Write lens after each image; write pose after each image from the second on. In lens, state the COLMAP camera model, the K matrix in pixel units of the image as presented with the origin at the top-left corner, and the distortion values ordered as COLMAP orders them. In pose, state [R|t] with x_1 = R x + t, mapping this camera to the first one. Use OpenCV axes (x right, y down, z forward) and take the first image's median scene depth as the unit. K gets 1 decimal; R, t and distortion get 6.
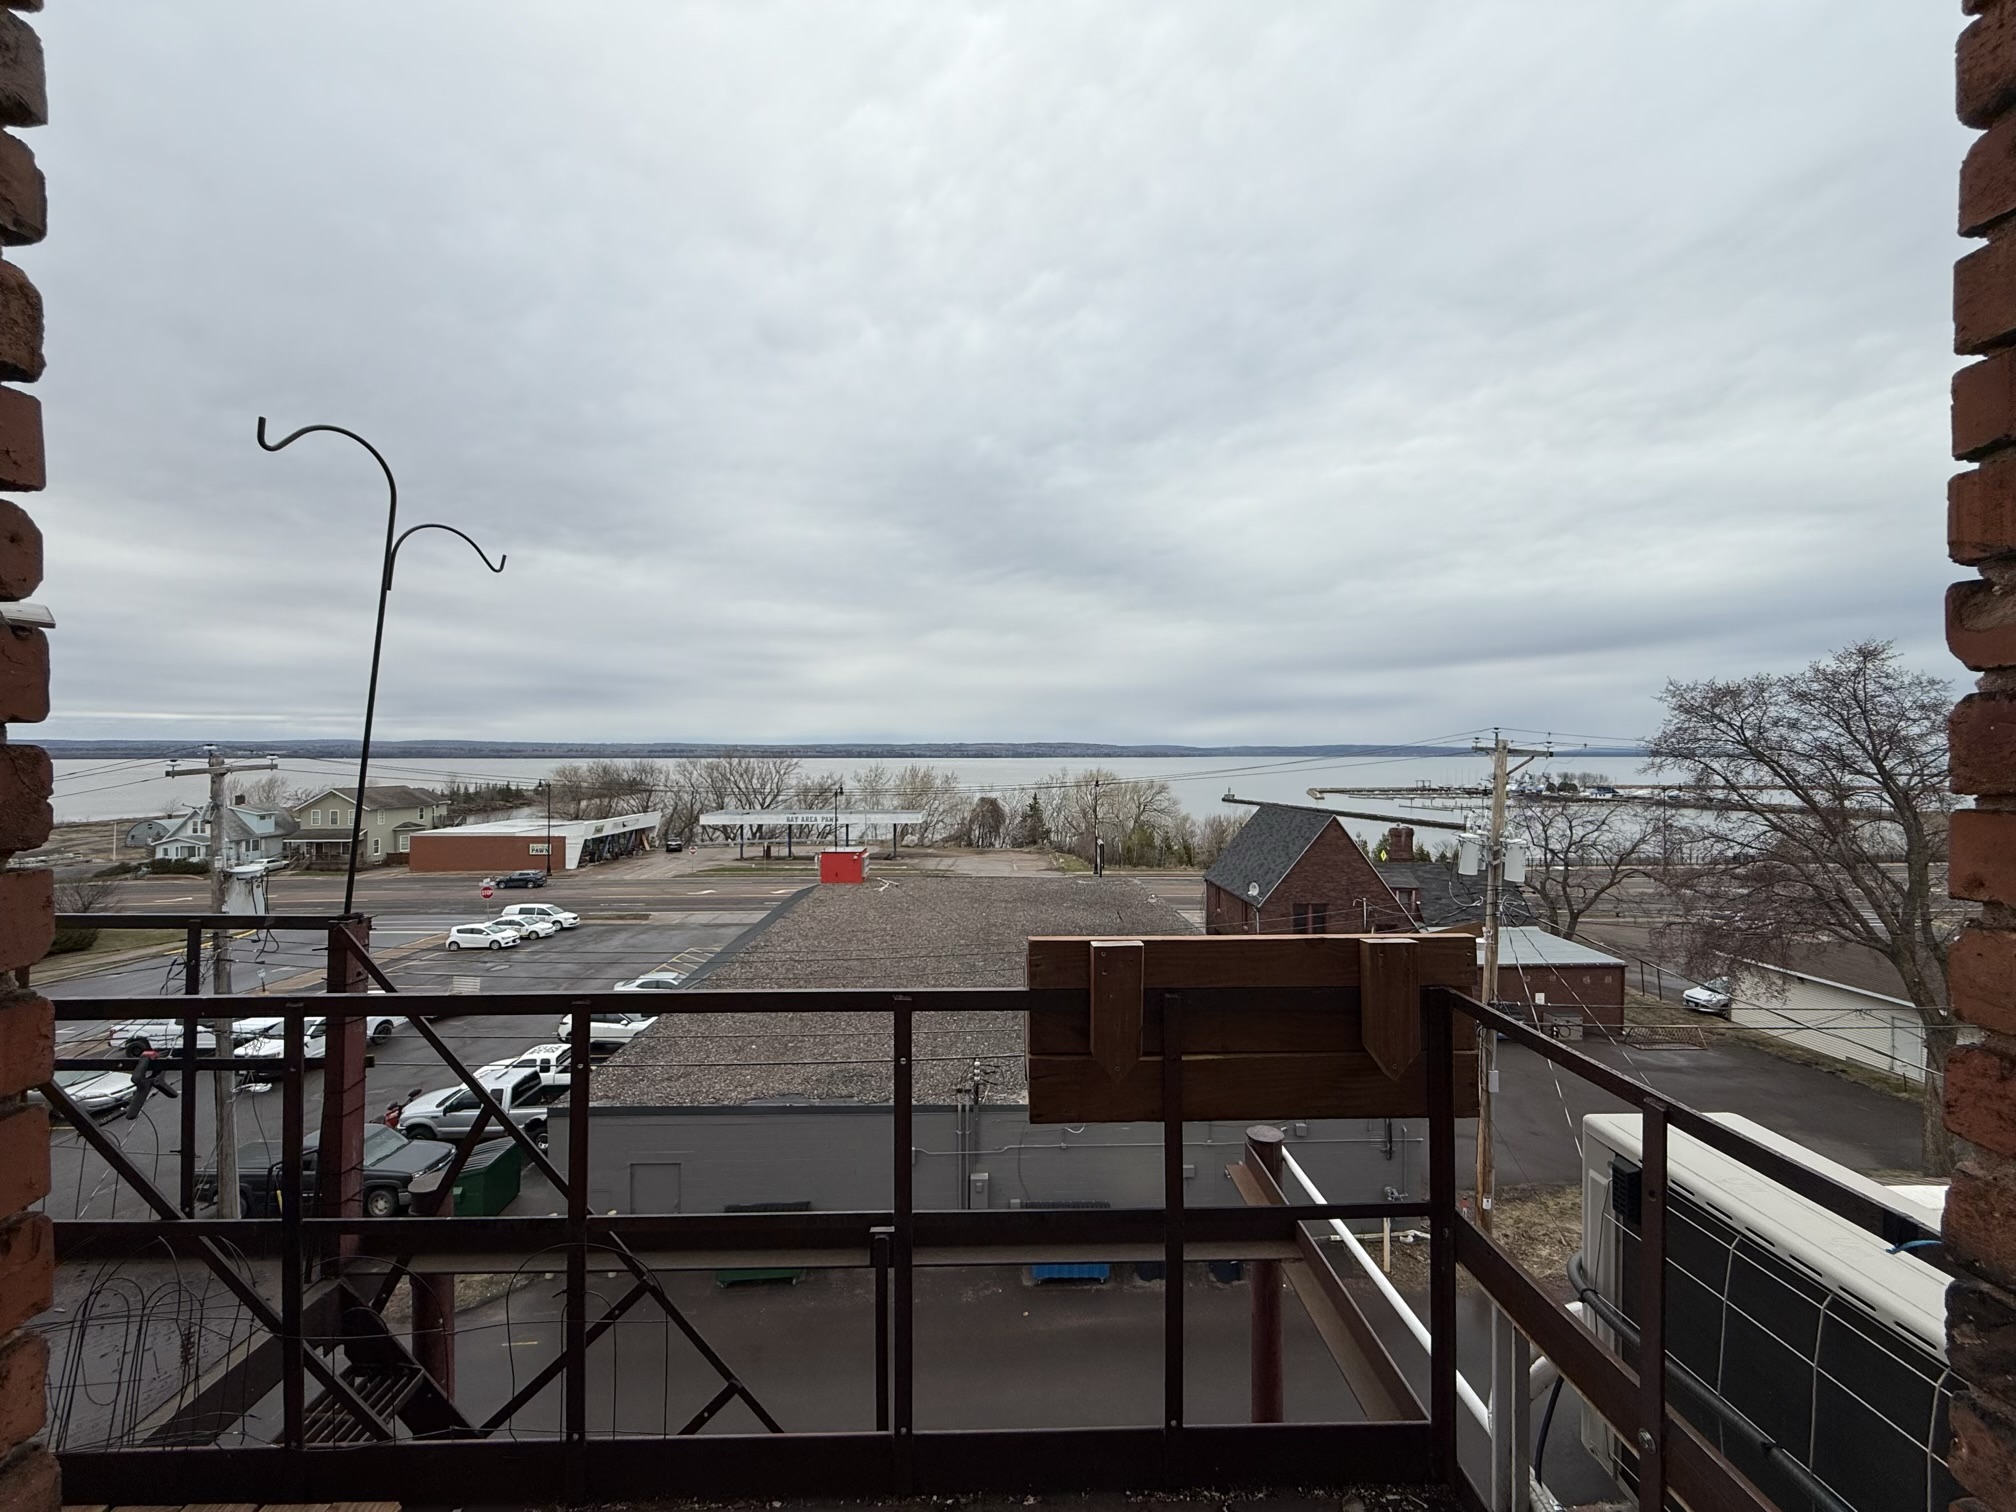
lens RADIAL K [[801.1, 0, 1009.4], [0, 801.1, 756.0], [0, 0, 1]] dist [0.000956, -0.000494]
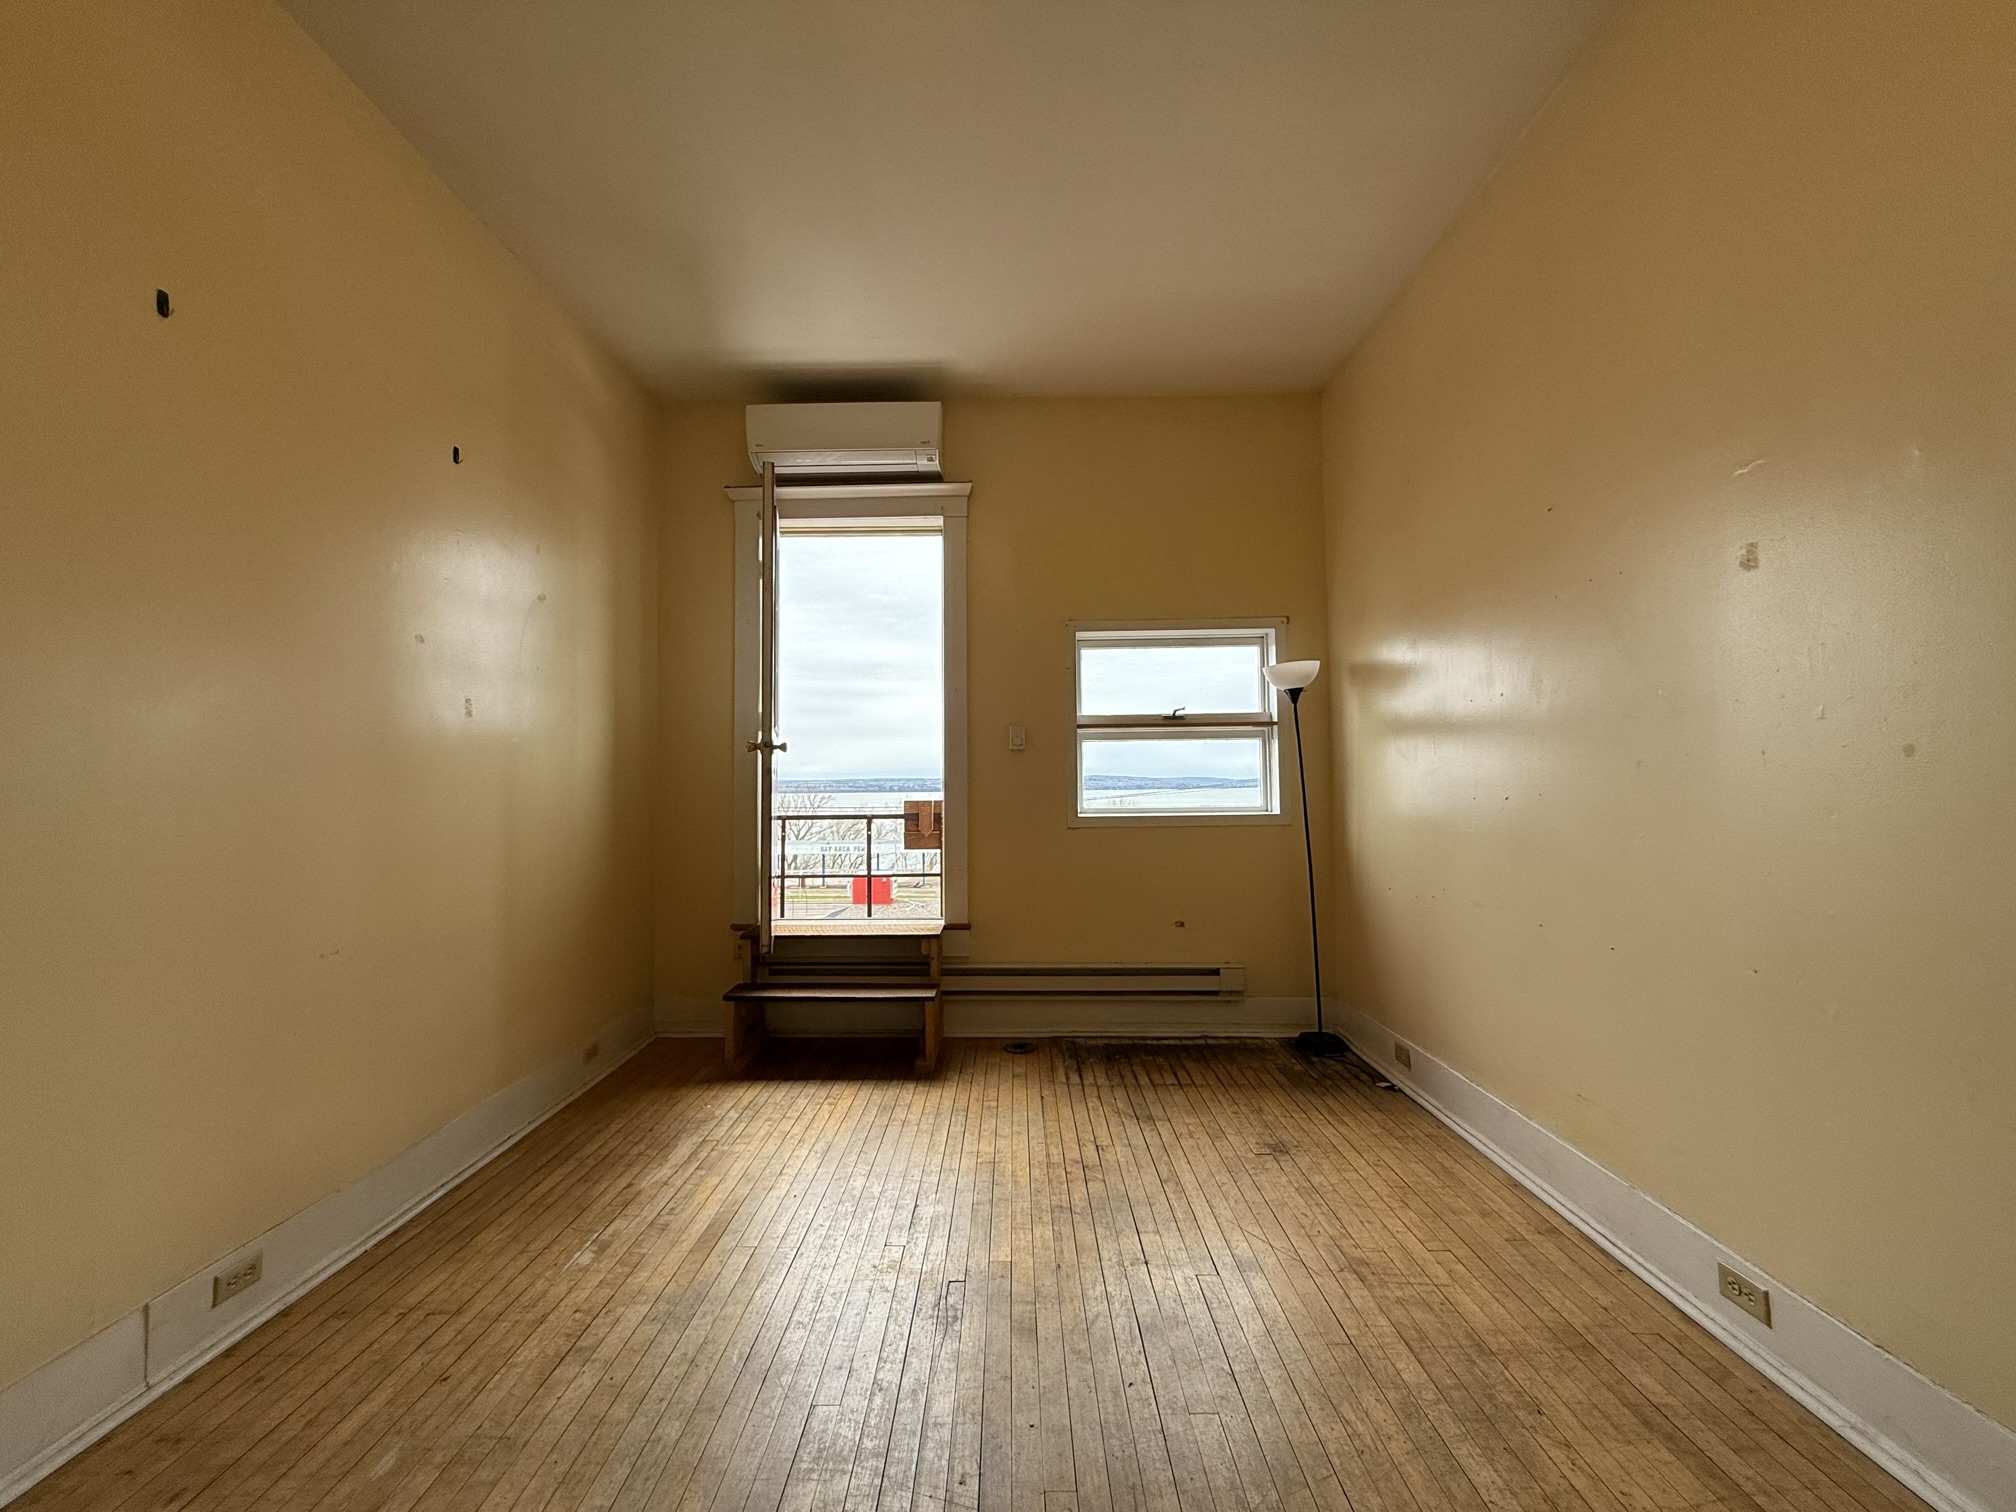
lens RADIAL K [[801.1, 0, 1000.3], [0, 801.1, 756.4], [0, 0, 1]] dist [0.000956, -0.000494]
pose [[0.998726, -0.011201, -0.049206, 0.039049], [0.009177, 0.999111, -0.041157, 0.011951], [0.049623, 0.040653, 0.997940, -0.157400]]
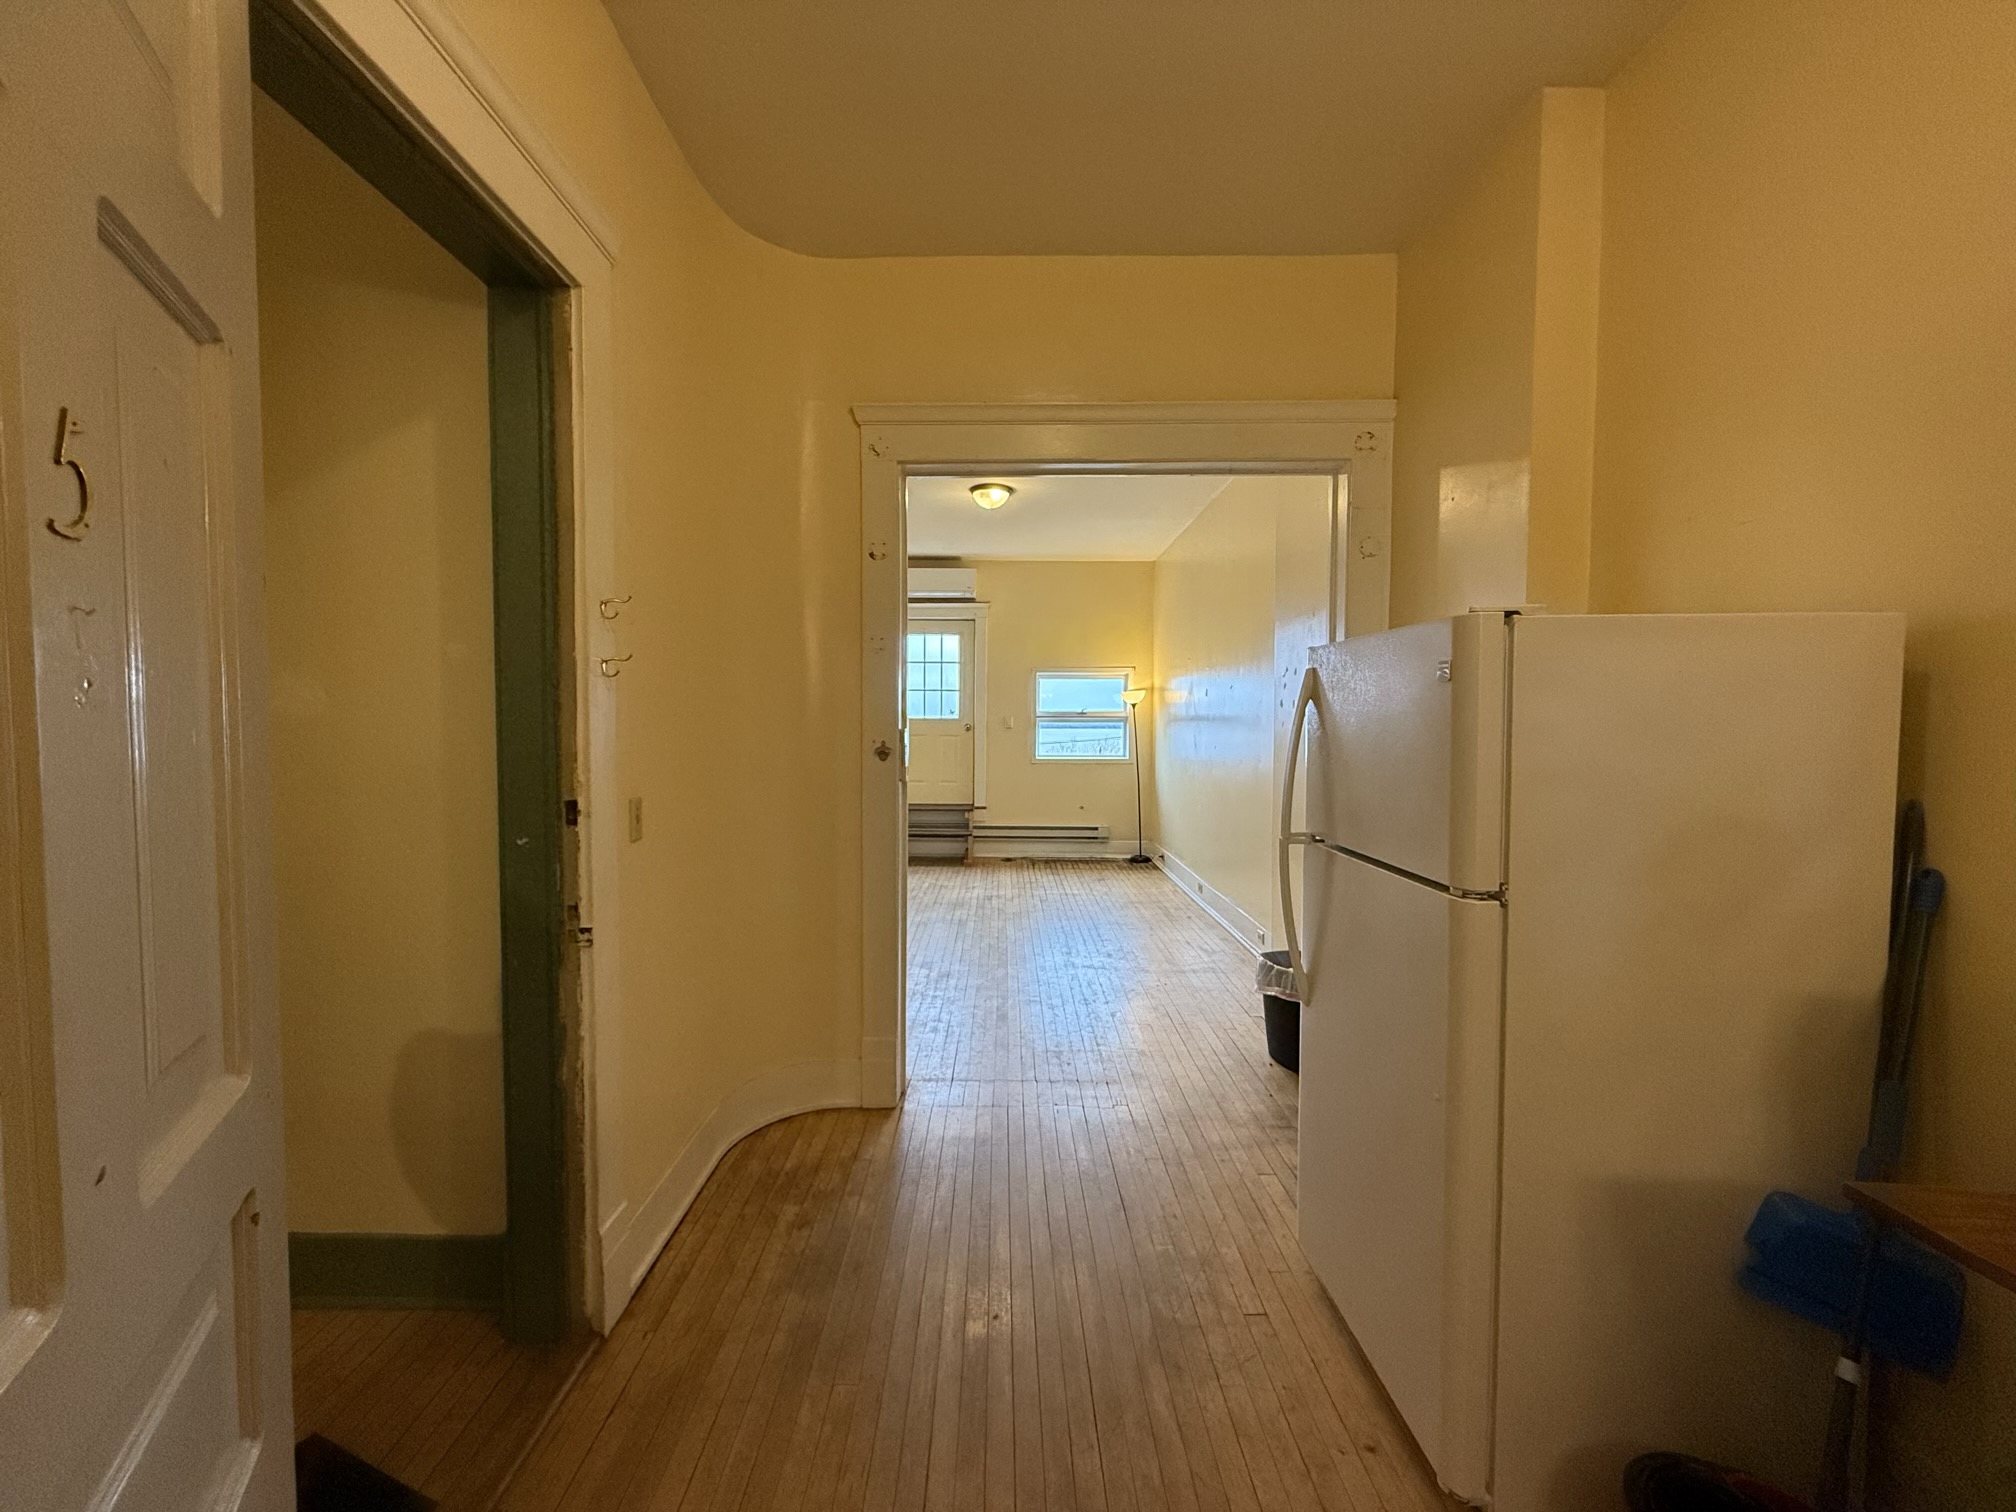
lens RADIAL K [[801.1, 0, 995.9], [0, 801.1, 757.0], [0, 0, 1]] dist [0.000956, -0.000494]
pose [[0.999145, 0.005397, -0.040996, 0.043353], [-0.003790, 0.999224, 0.039194, 0.003085], [0.041176, -0.039005, 0.998390, -0.349191]]
